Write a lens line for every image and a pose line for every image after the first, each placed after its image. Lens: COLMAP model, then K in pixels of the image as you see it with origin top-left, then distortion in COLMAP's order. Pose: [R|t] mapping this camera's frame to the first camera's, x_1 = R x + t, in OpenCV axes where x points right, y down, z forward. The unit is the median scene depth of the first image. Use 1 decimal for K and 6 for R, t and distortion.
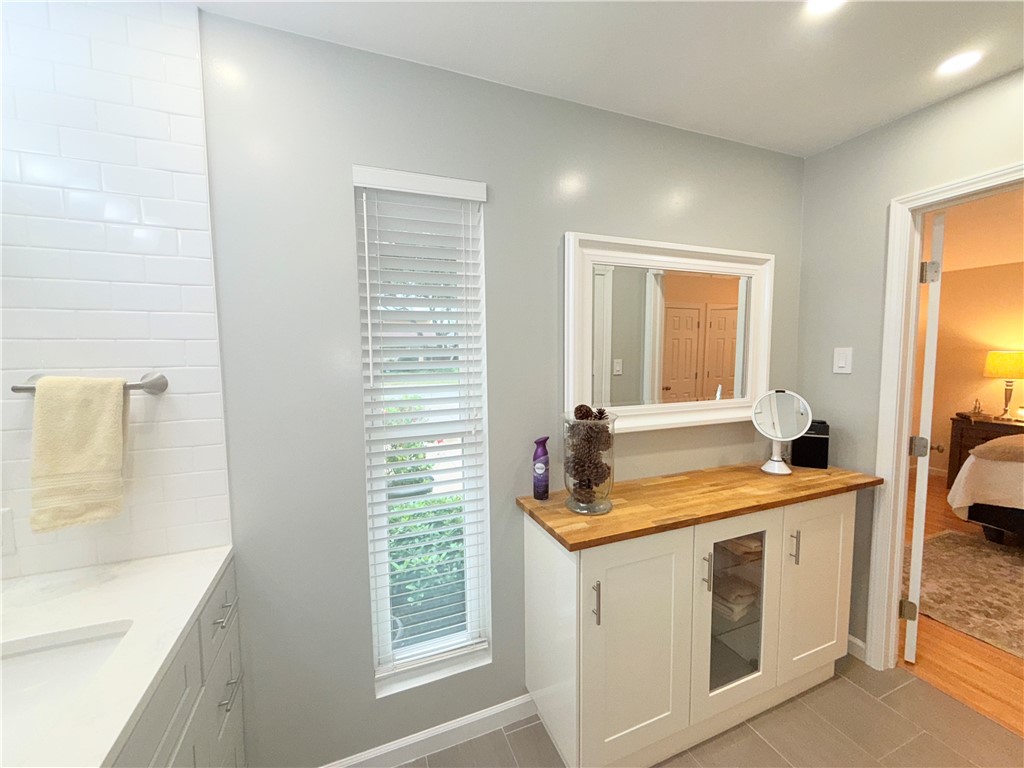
lens RADIAL K [[405.2, 0, 510.5], [0, 405.2, 384.0], [0, 0, 1]] dist [-0.000421, 0.000326]
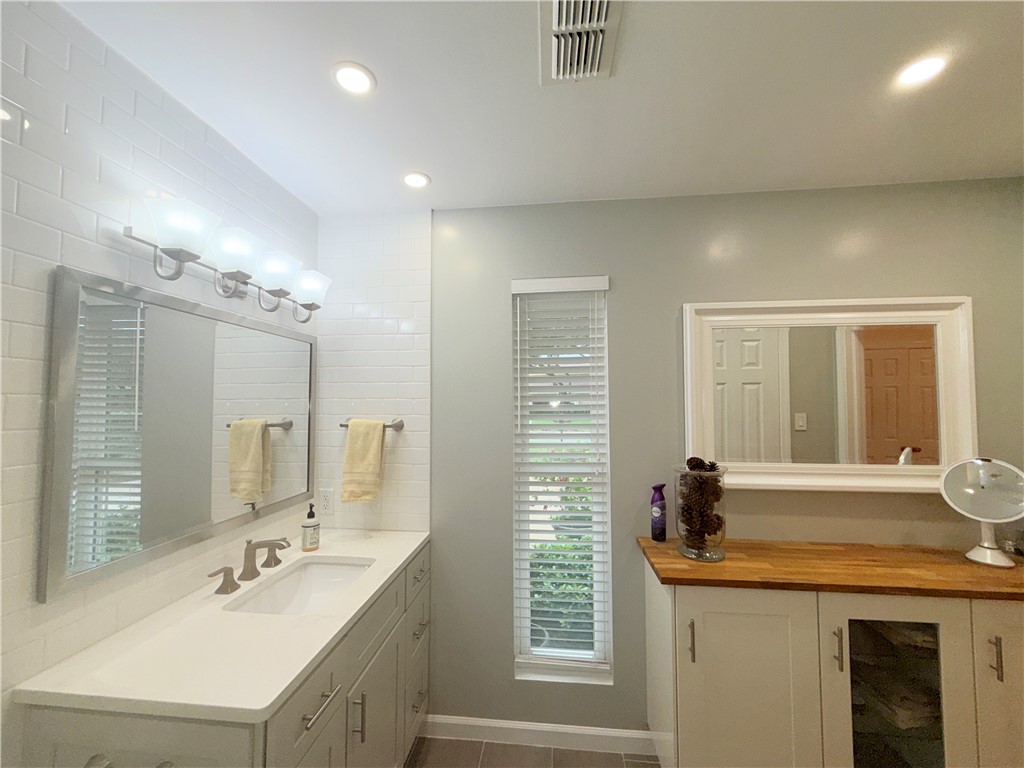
lens RADIAL K [[405.2, 0, 510.5], [0, 405.2, 384.0], [0, 0, 1]] dist [-0.000421, 0.000326]
pose [[0.887340, -0.010051, -0.461006, 0.240258], [-0.042598, 0.993700, -0.103657, -0.010724], [0.459144, 0.111617, 0.881322, -0.219728]]
